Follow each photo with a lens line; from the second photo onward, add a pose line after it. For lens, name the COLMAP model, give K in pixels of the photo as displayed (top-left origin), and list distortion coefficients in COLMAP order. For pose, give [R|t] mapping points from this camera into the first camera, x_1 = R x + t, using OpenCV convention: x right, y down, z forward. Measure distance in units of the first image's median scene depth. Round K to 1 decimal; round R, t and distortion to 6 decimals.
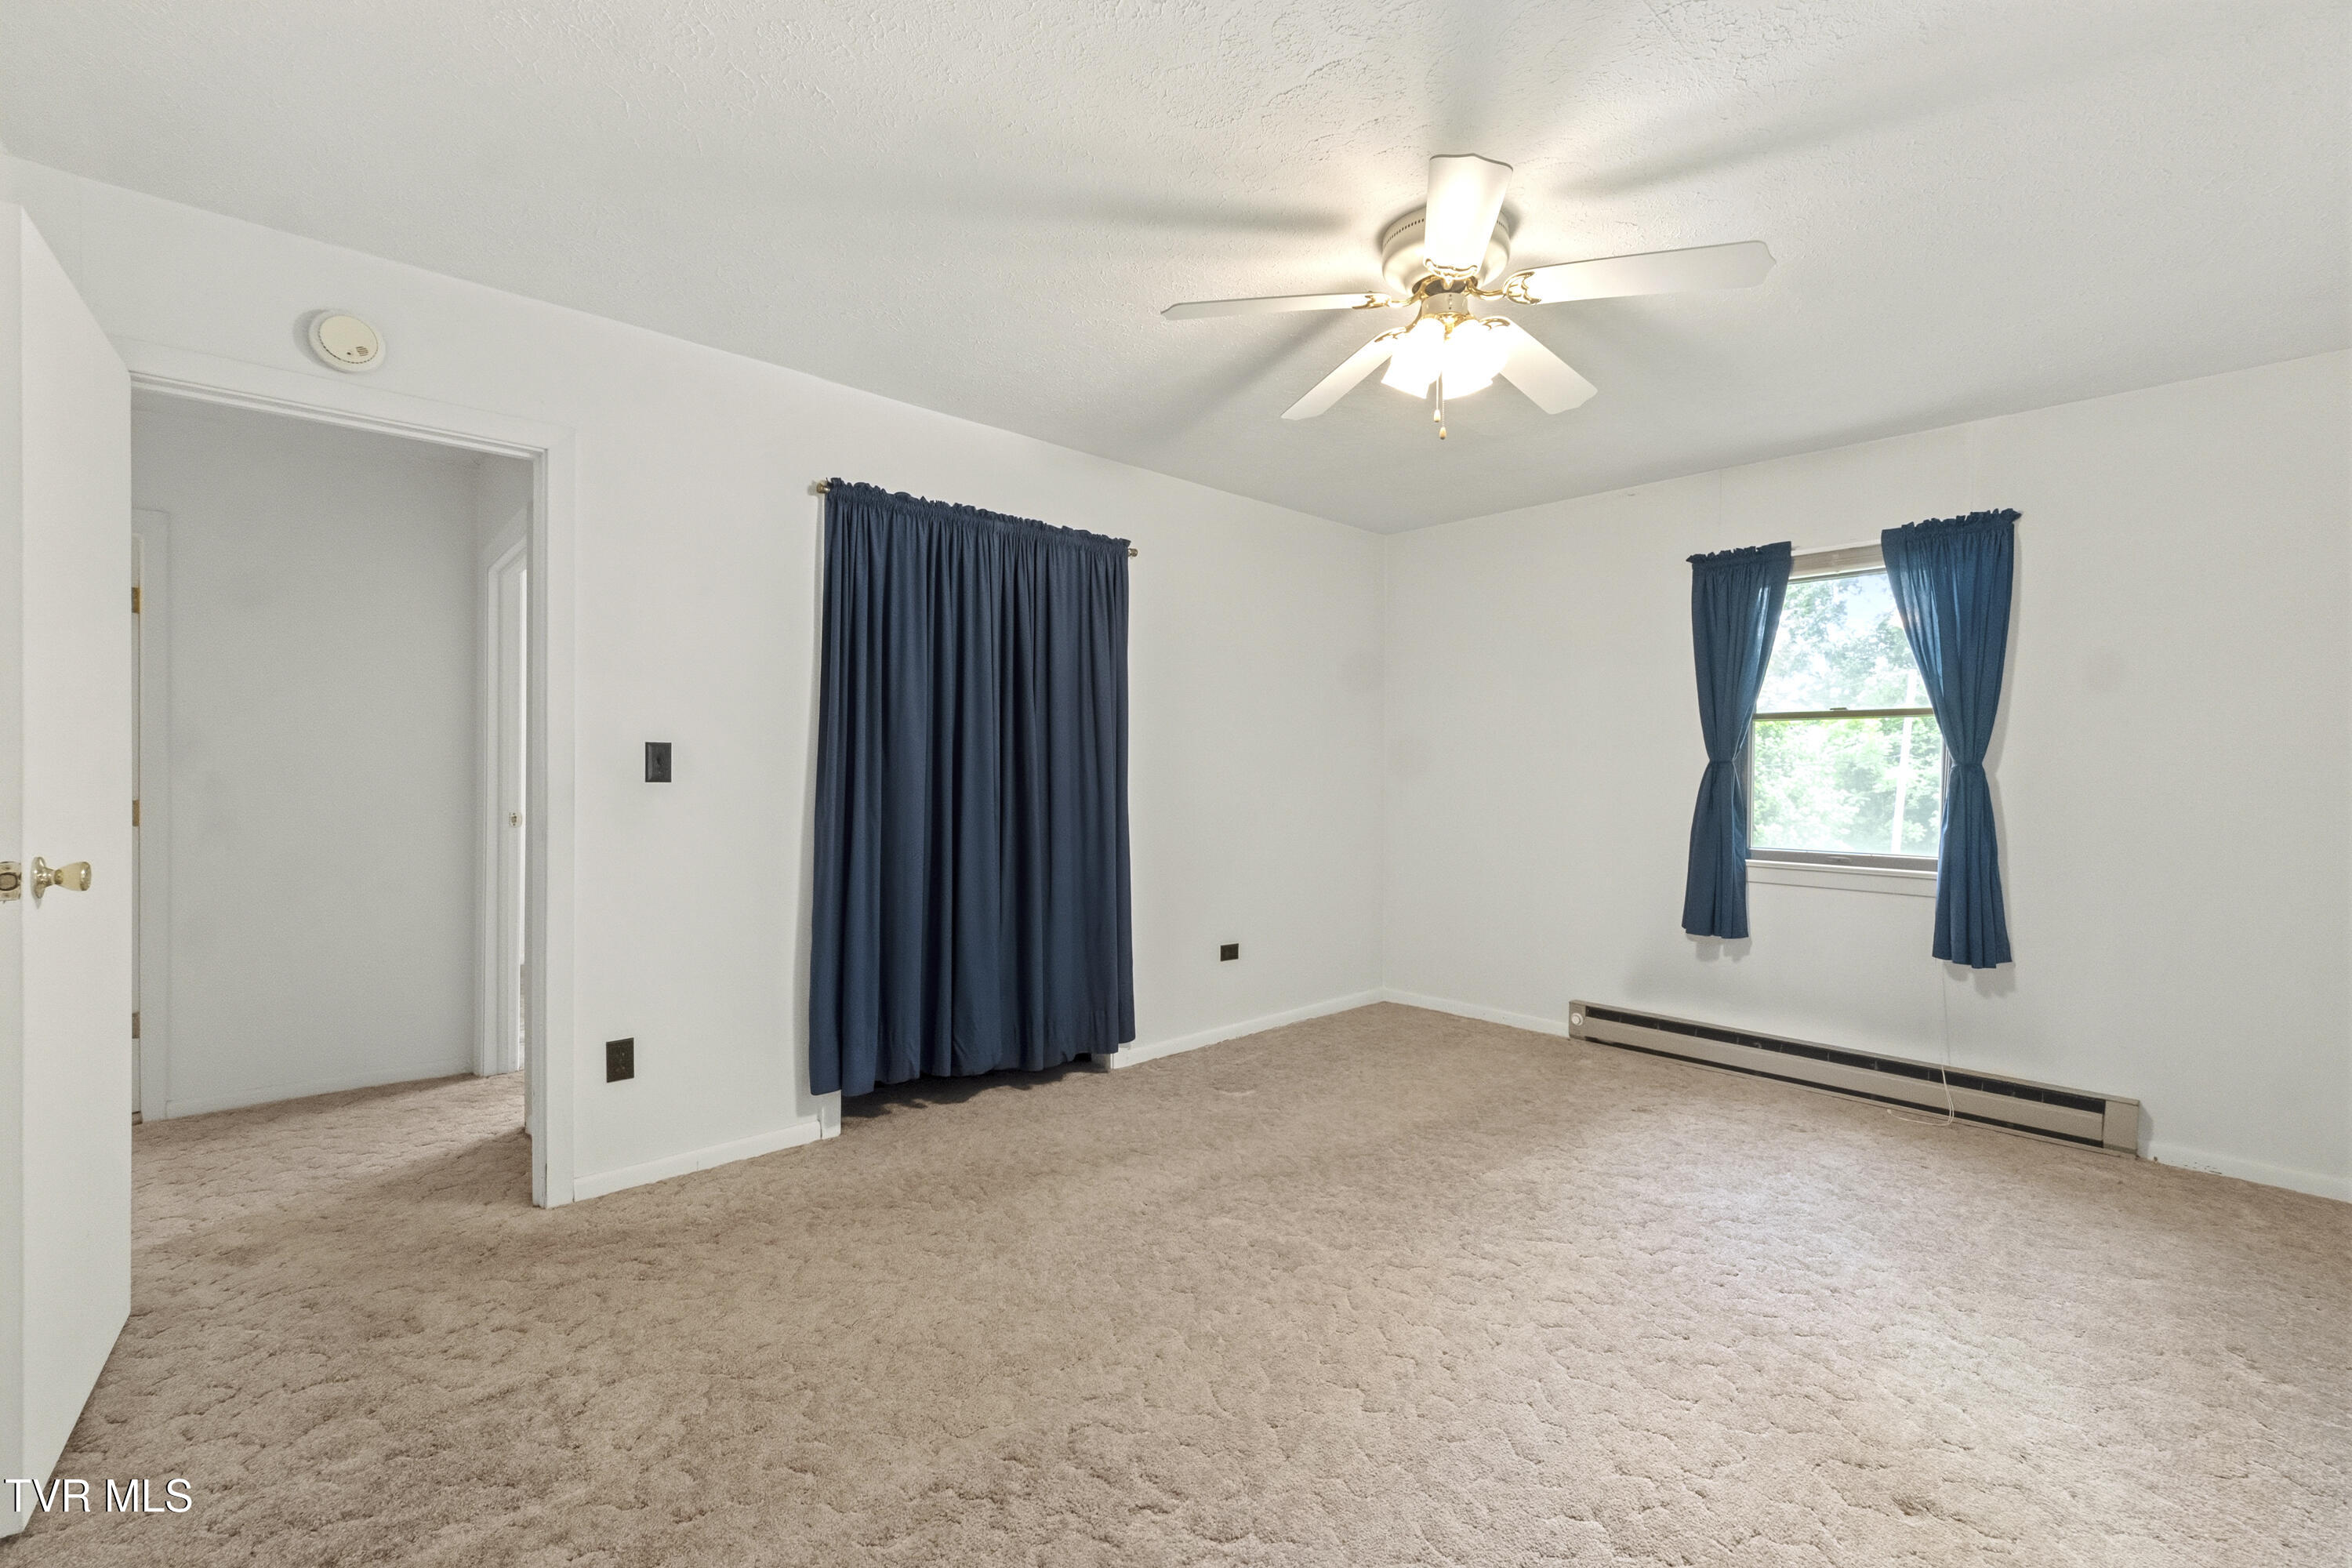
lens RADIAL K [[1039.8, 0, 1170.5], [0, 1039.8, 778.9], [0, 0, 1]] dist [0.000434, 0.000273]
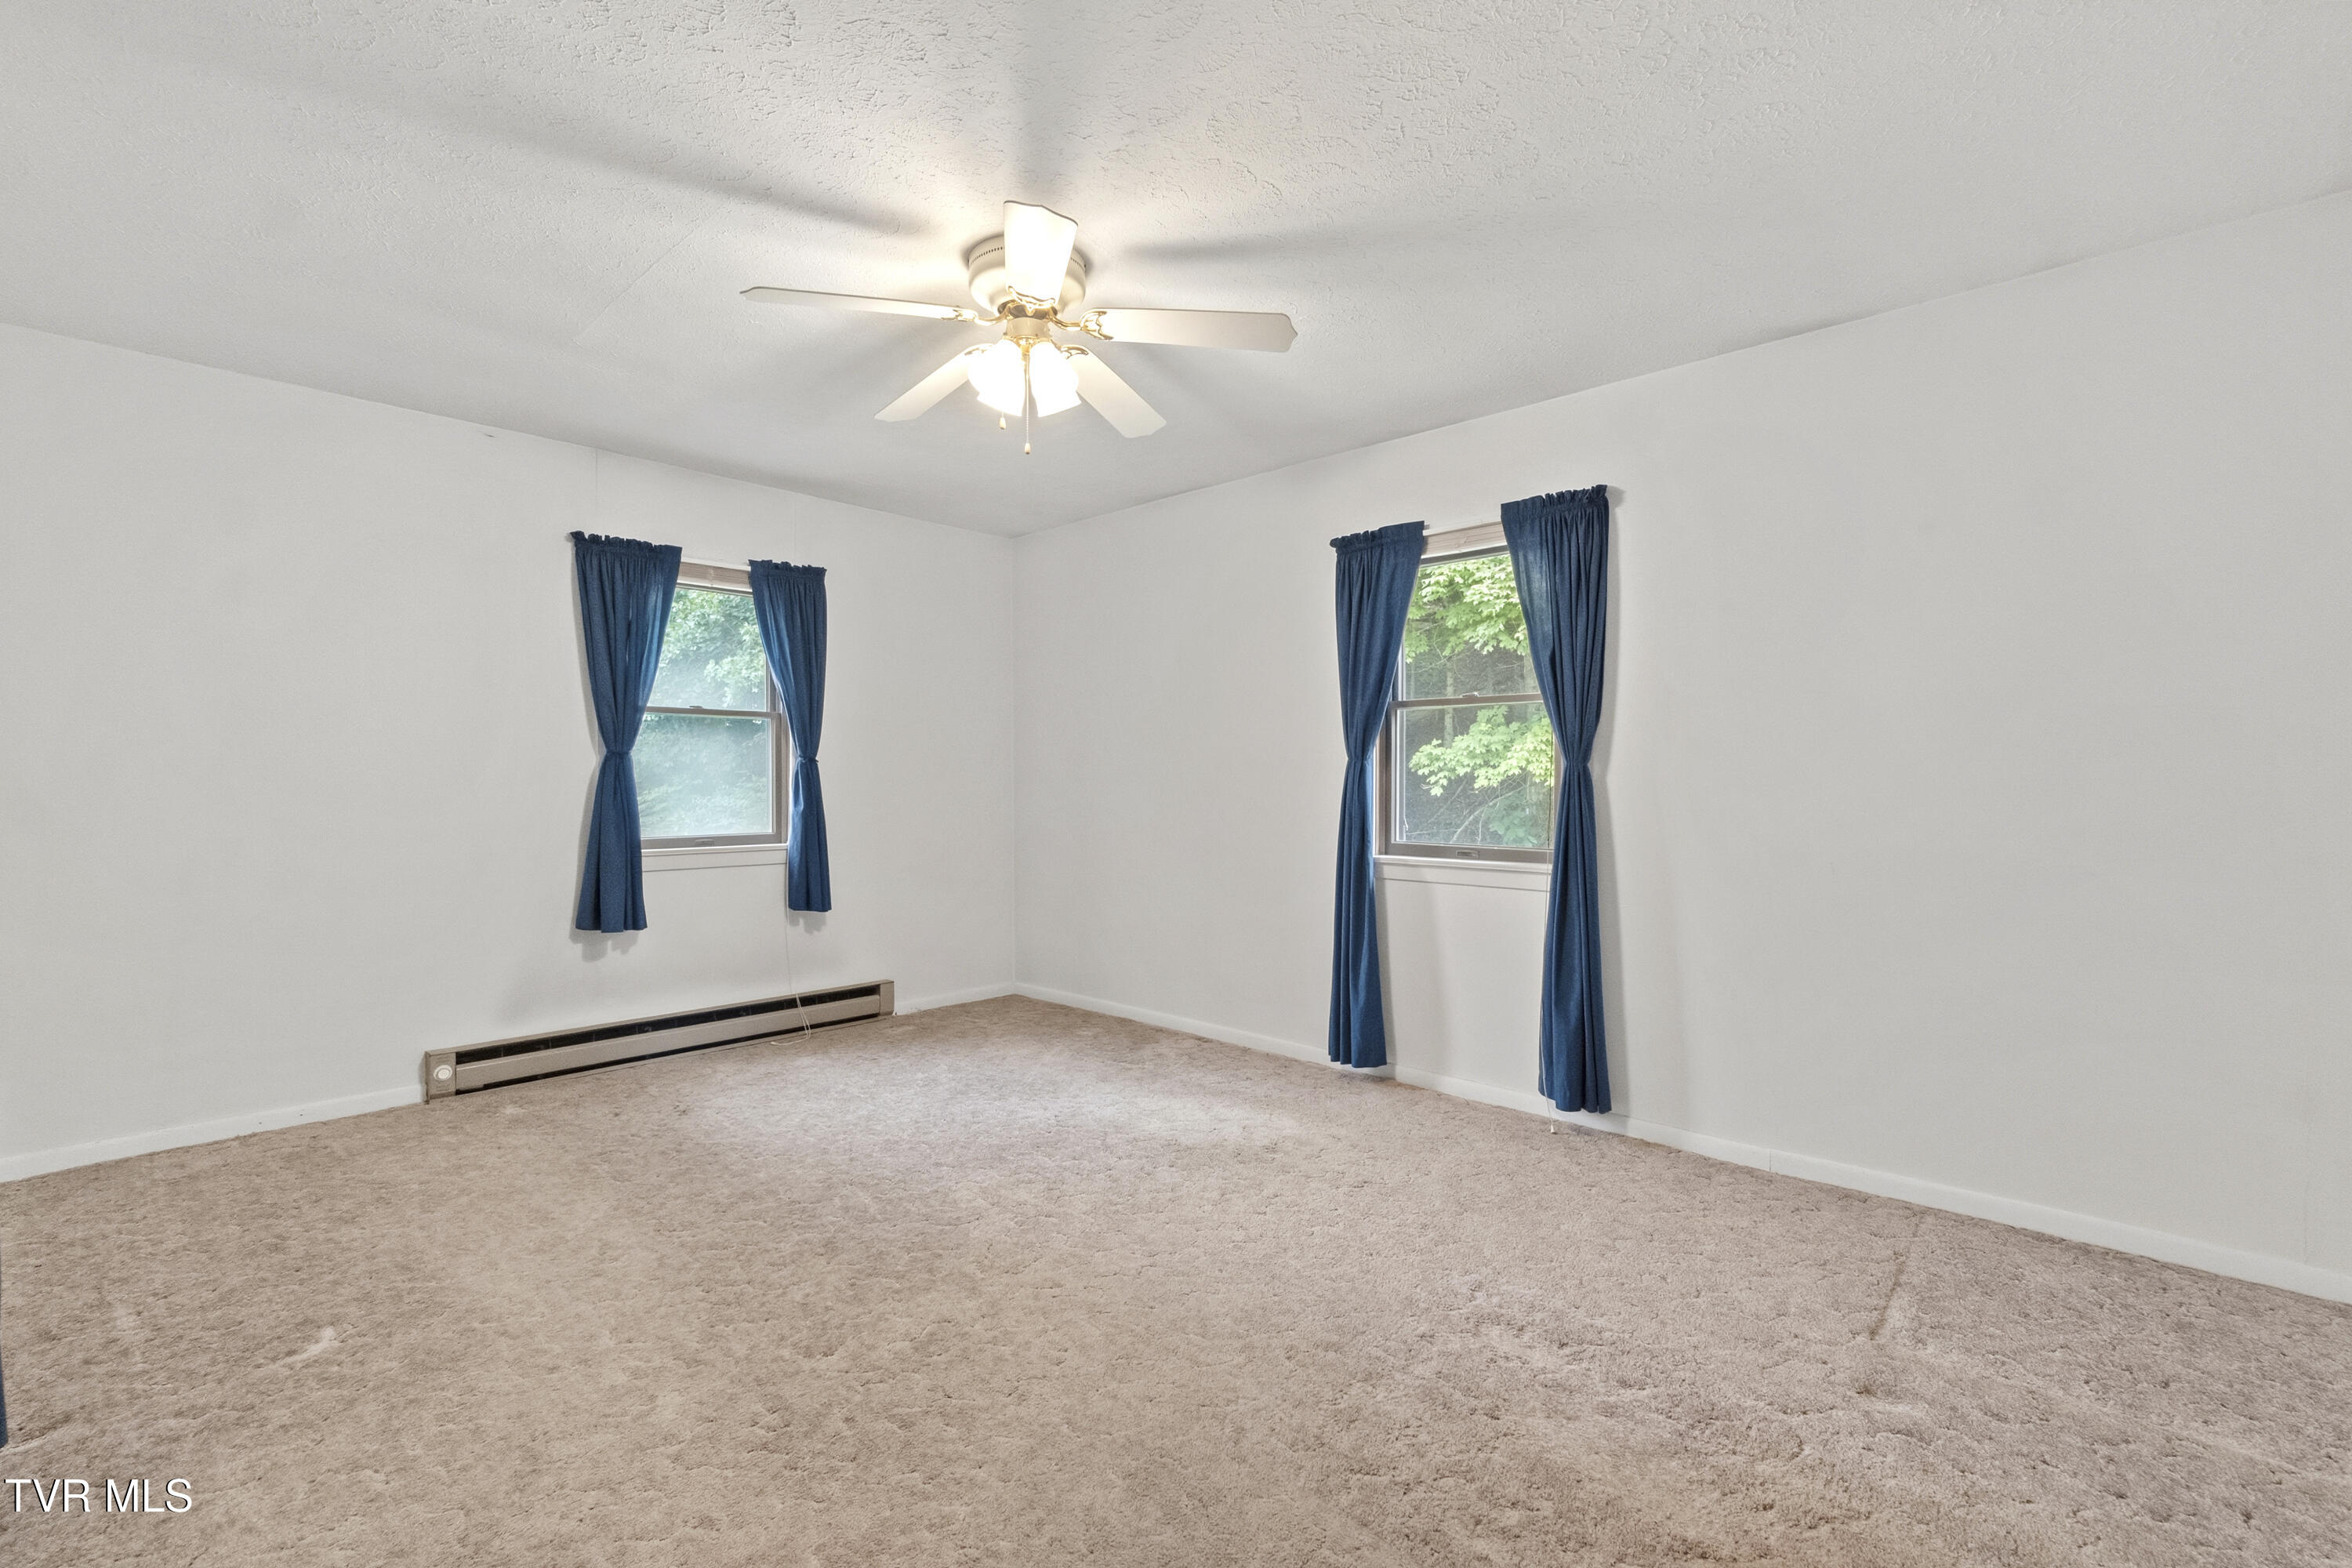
lens RADIAL K [[1039.8, 0, 1170.5], [0, 1039.8, 778.9], [0, 0, 1]] dist [0.000434, 0.000273]
pose [[-0.079815, -0.013198, 0.996722, -0.524515], [0.003313, 0.999903, 0.013505, -0.003544], [-0.996804, 0.004380, -0.079764, 0.599770]]
